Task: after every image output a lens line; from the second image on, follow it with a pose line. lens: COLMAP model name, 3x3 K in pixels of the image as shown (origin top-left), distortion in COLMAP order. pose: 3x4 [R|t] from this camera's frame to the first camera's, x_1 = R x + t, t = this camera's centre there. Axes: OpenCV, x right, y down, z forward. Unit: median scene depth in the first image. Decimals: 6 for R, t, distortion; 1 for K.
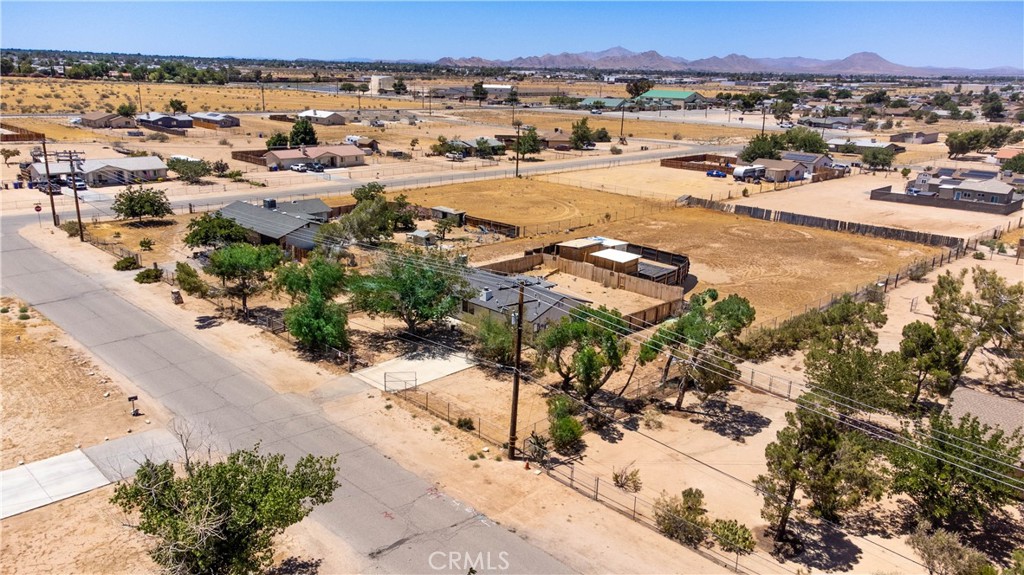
lens RADIAL K [[738.6, 0, 512.0], [0, 738.6, 287.5], [0, 0, 1]] dist [0.032969, 0.000415]
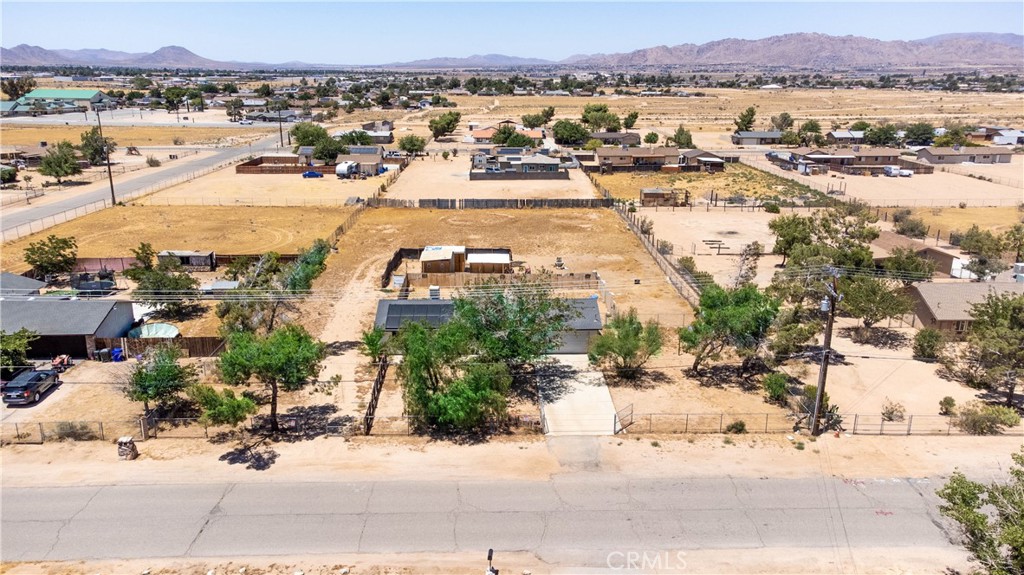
lens RADIAL K [[738.6, 0, 512.0], [0, 738.6, 287.5], [0, 0, 1]] dist [0.032969, 0.000415]
pose [[0.702298, -0.219171, 0.677305, -0.661554], [0.214478, 0.972362, 0.092257, -0.115696], [-0.678806, 0.080475, 0.729895, 0.323354]]
